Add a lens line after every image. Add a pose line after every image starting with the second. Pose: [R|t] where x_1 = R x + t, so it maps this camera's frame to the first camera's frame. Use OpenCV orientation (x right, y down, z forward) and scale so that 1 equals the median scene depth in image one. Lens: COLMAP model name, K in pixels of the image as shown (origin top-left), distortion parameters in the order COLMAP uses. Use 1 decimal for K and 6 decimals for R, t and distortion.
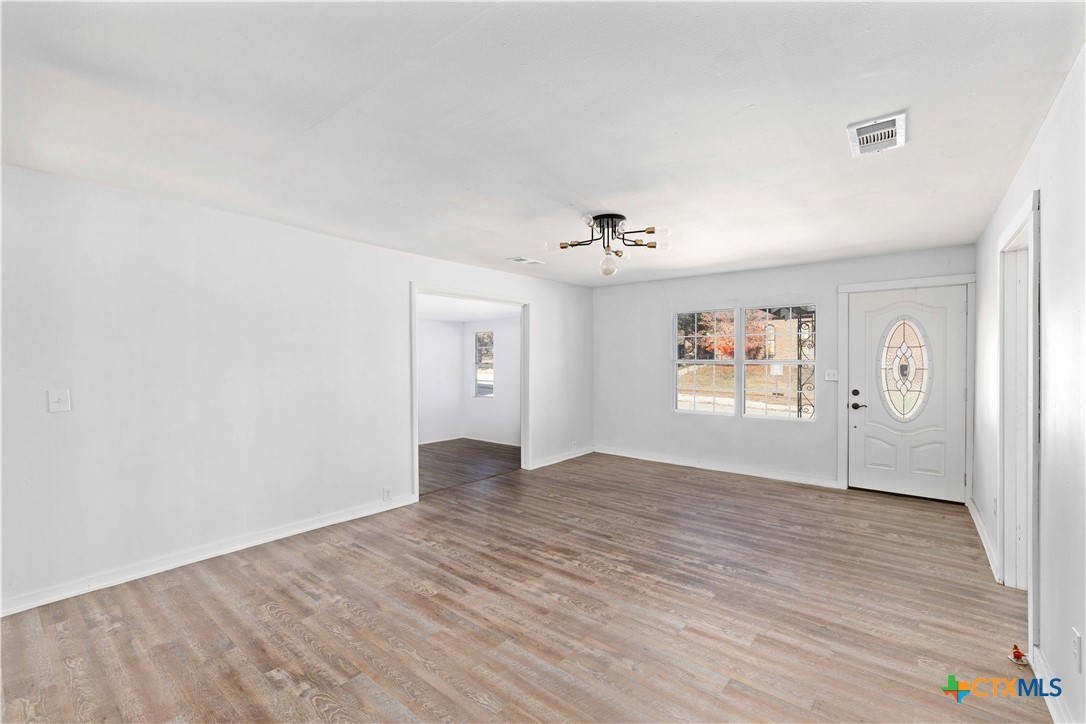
lens RADIAL K [[476.9, 0, 540.2], [0, 476.9, 360.2], [0, 0, 1]] dist [-0.003710, 0.000840]
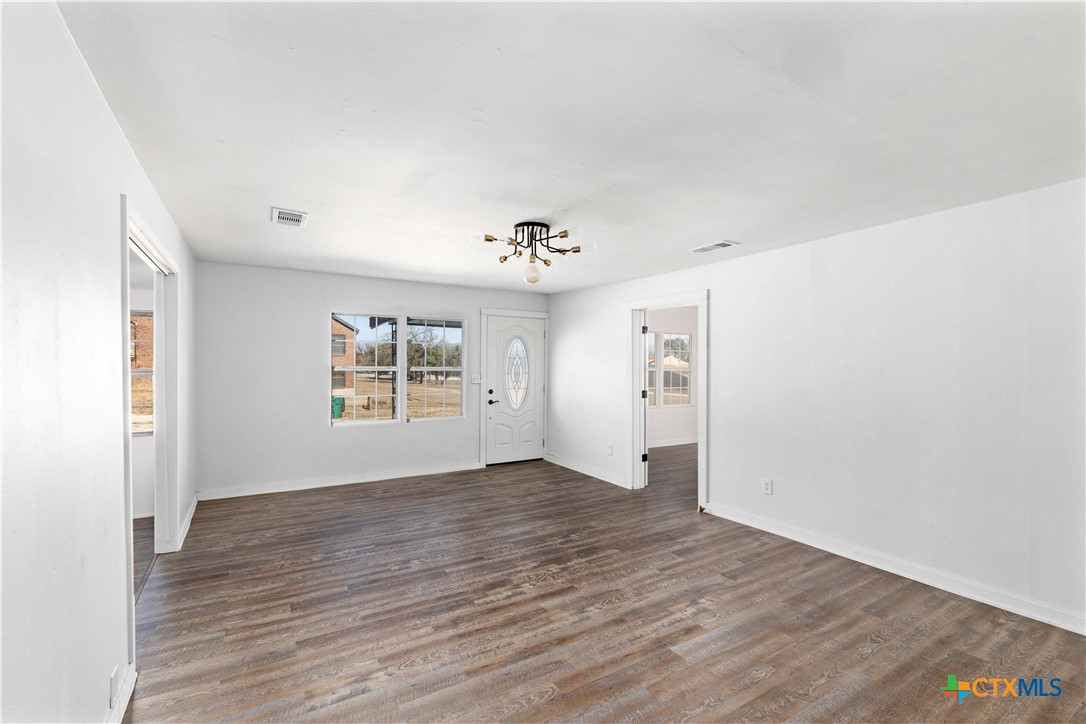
lens RADIAL K [[476.9, 0, 539.9], [0, 476.9, 366.6], [0, 0, 1]] dist [-0.003710, 0.000840]
pose [[0.314650, -0.001258, 0.949207, -0.745048], [-0.003259, 0.999992, 0.002406, -0.006503], [-0.949202, -0.003851, 0.314643, 0.633550]]
